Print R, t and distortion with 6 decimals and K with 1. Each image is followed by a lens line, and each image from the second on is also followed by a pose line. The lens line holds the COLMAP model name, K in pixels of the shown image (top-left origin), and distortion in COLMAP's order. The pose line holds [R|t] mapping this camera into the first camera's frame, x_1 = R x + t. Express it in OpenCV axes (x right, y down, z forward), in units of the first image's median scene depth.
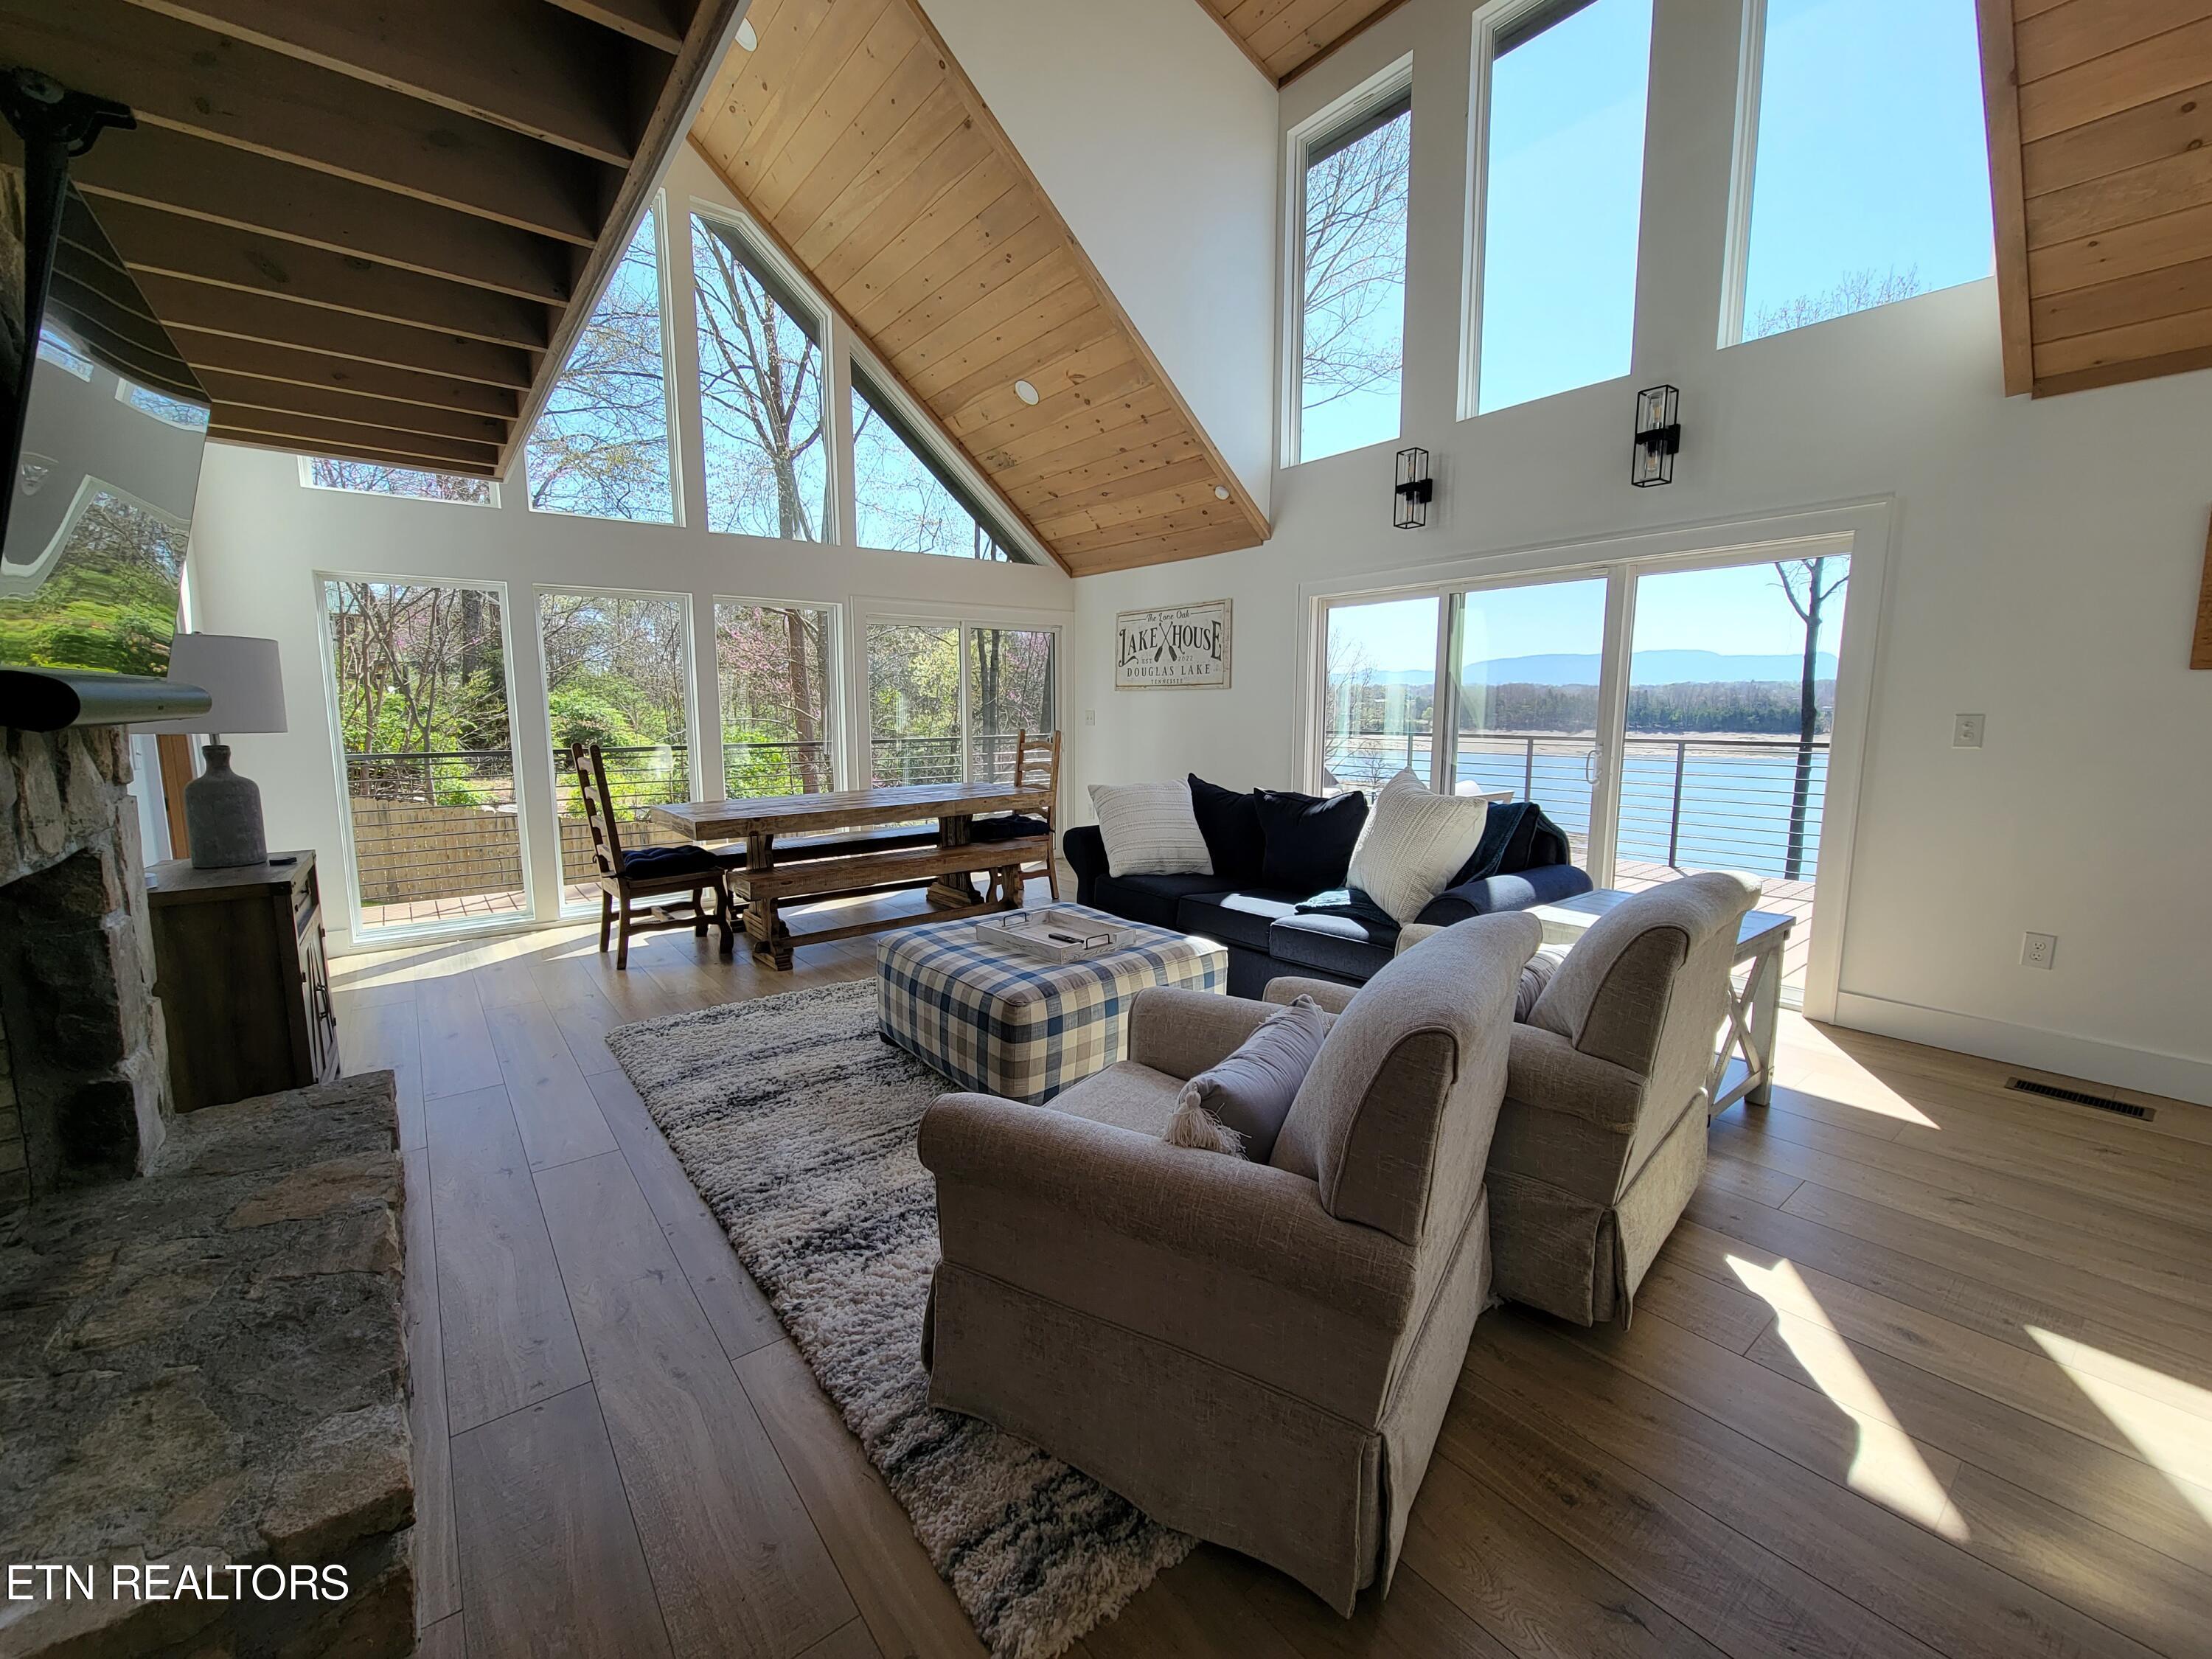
lens RADIAL K [[899.4, 0, 1103.2], [0, 899.4, 826.1], [0, 0, 1]] dist [-0.001914, -0.002197]
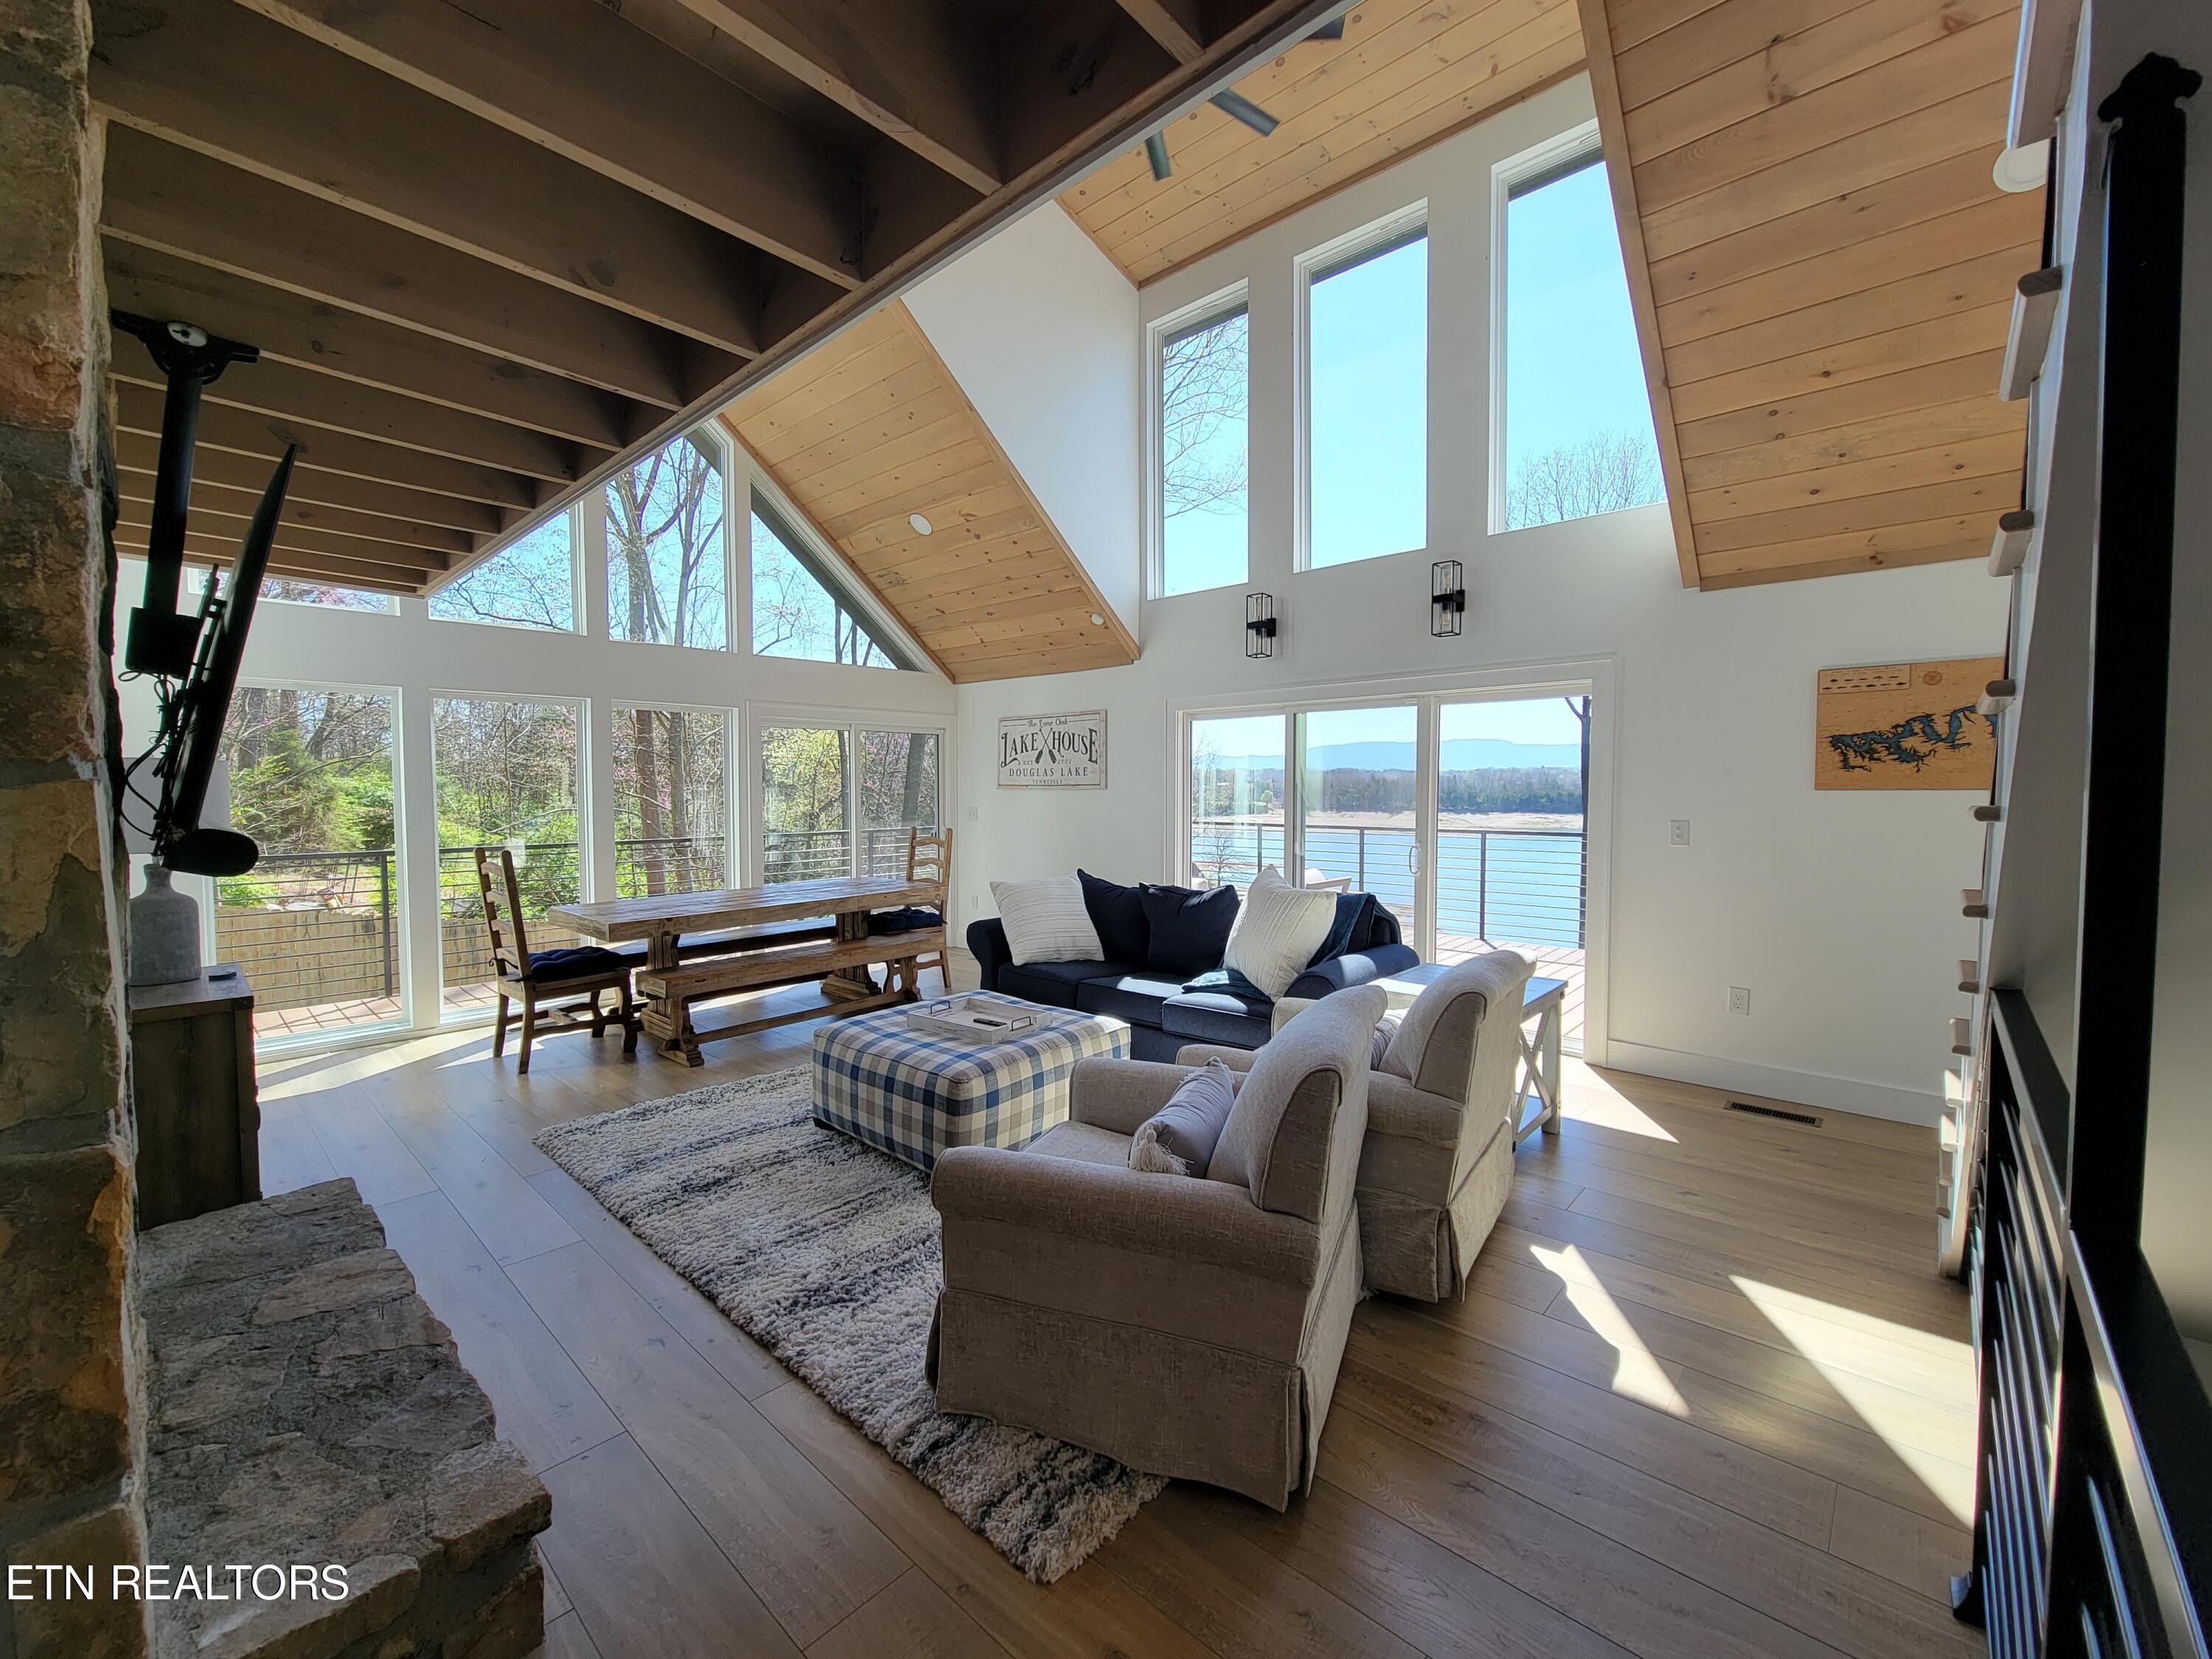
lens RADIAL K [[899.4, 0, 1102.5], [0, 899.4, 823.3], [0, 0, 1]] dist [-0.001914, -0.002197]
pose [[0.986359, -0.005485, 0.164519, -0.097585], [0.020883, 0.995539, -0.092009, -0.019397], [-0.163281, 0.094190, 0.982073, -0.178449]]
